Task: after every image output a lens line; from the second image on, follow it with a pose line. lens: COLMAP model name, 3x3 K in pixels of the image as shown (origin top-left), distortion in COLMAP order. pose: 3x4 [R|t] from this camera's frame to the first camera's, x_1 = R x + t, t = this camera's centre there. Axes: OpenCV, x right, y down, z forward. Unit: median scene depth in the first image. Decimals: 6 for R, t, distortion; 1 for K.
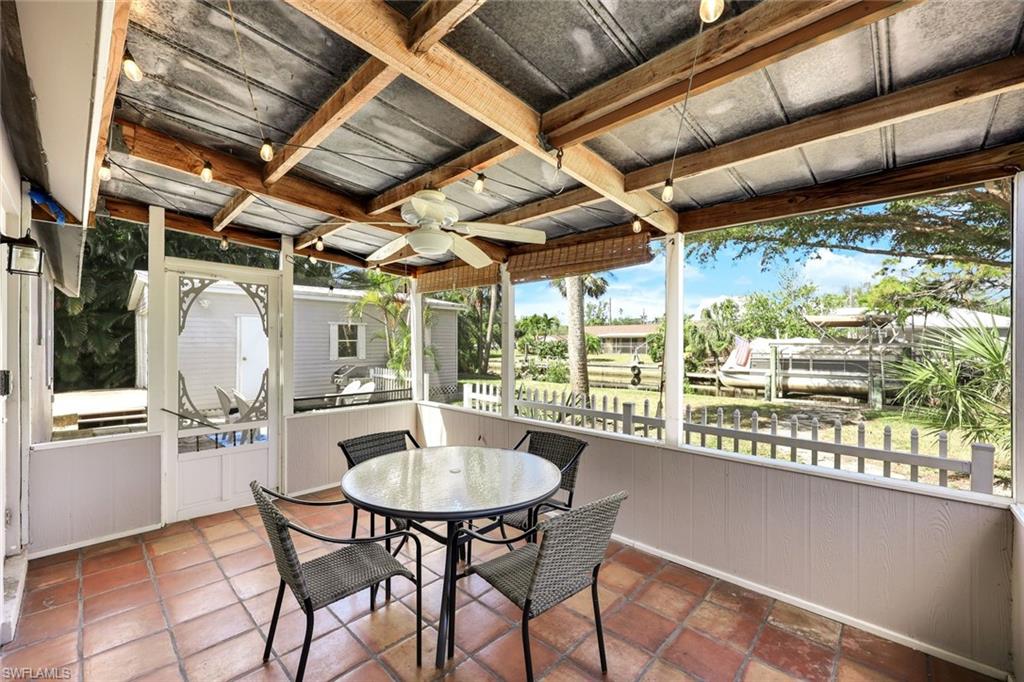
lens RADIAL K [[416.5, 0, 511.7], [0, 416.5, 339.1], [0, 0, 1]] dist [0.002933, 0.000144]
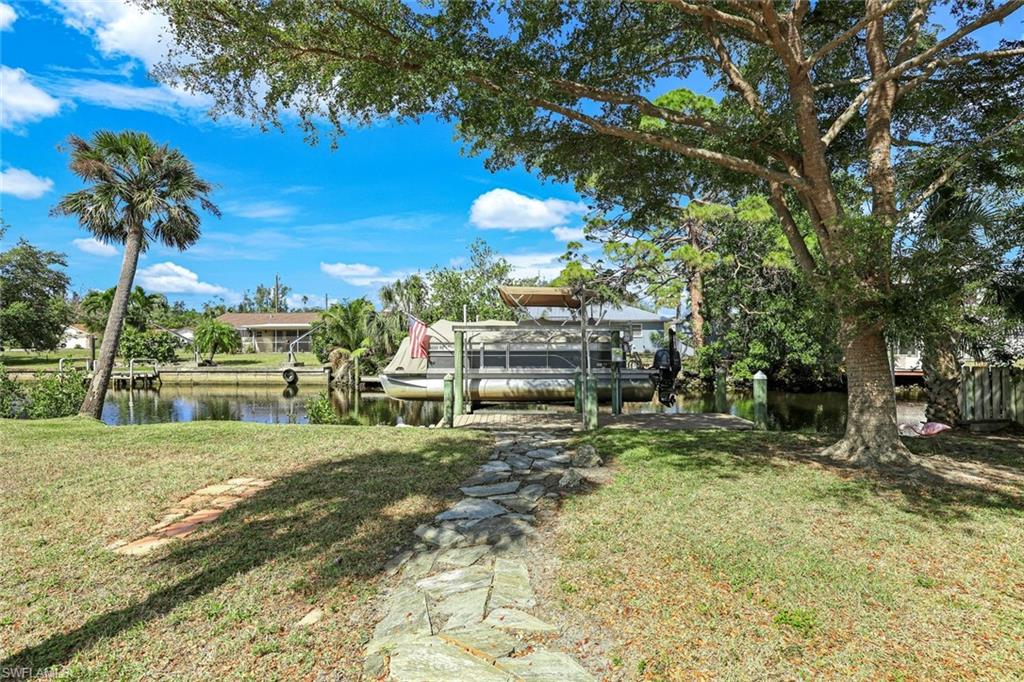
lens RADIAL K [[416.5, 0, 511.8], [0, 416.5, 332.6], [0, 0, 1]] dist [0.002933, 0.000144]
pose [[0.793975, 0.013471, 0.607801, 0.295268], [-0.002269, 0.999813, -0.019195, 0.029350], [-0.607946, 0.013861, 0.793857, 0.433596]]
